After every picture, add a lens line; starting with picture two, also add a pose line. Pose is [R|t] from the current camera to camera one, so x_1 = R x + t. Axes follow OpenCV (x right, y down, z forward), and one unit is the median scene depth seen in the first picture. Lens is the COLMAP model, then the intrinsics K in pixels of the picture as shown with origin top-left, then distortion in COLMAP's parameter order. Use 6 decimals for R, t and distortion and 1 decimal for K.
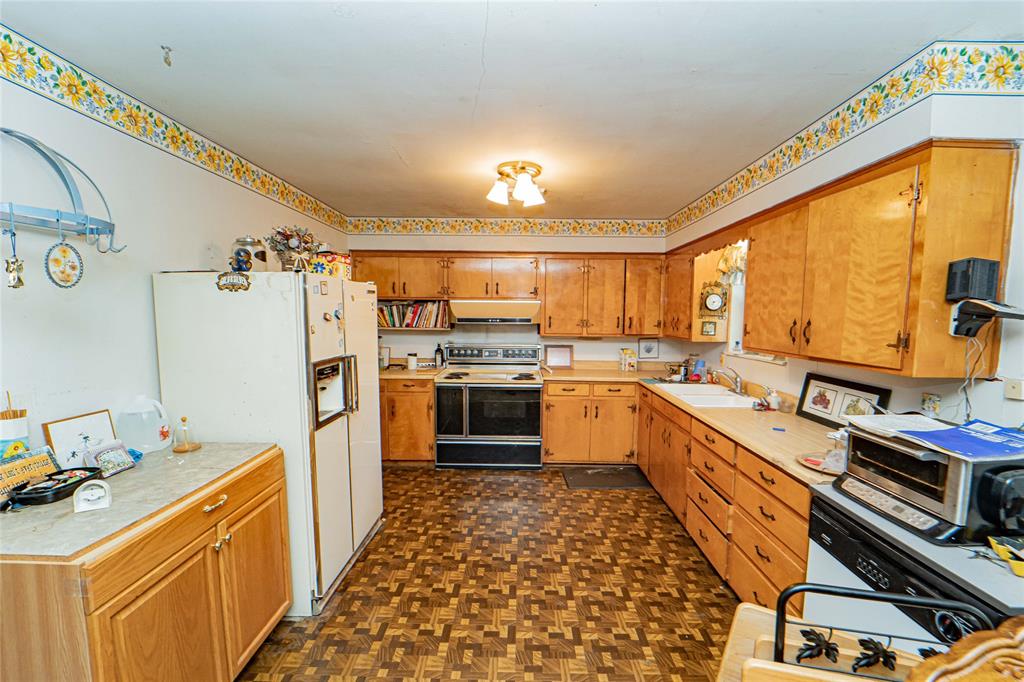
lens RADIAL K [[417.7, 0, 515.1], [0, 417.7, 350.2], [0, 0, 1]] dist [-0.021593, -0.000016]
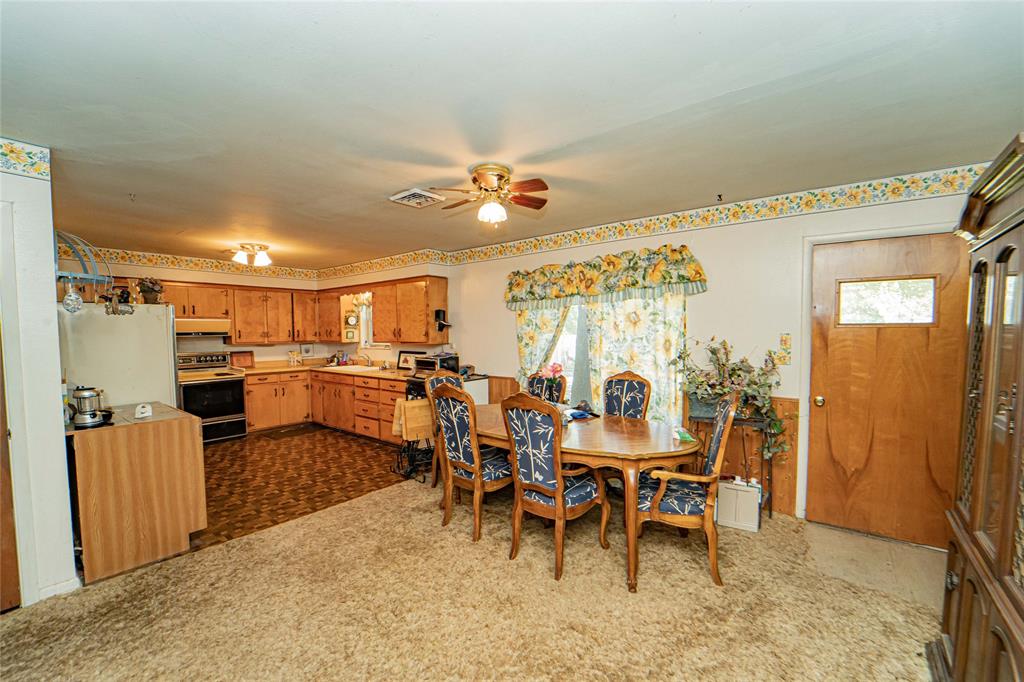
lens RADIAL K [[417.7, 0, 515.1], [0, 417.7, 350.2], [0, 0, 1]] dist [-0.021593, -0.000016]
pose [[0.601657, -0.052140, 0.797051, -0.532962], [0.082411, 0.996594, 0.002985, 0.065381], [-0.794492, 0.063890, 0.603905, -0.647482]]
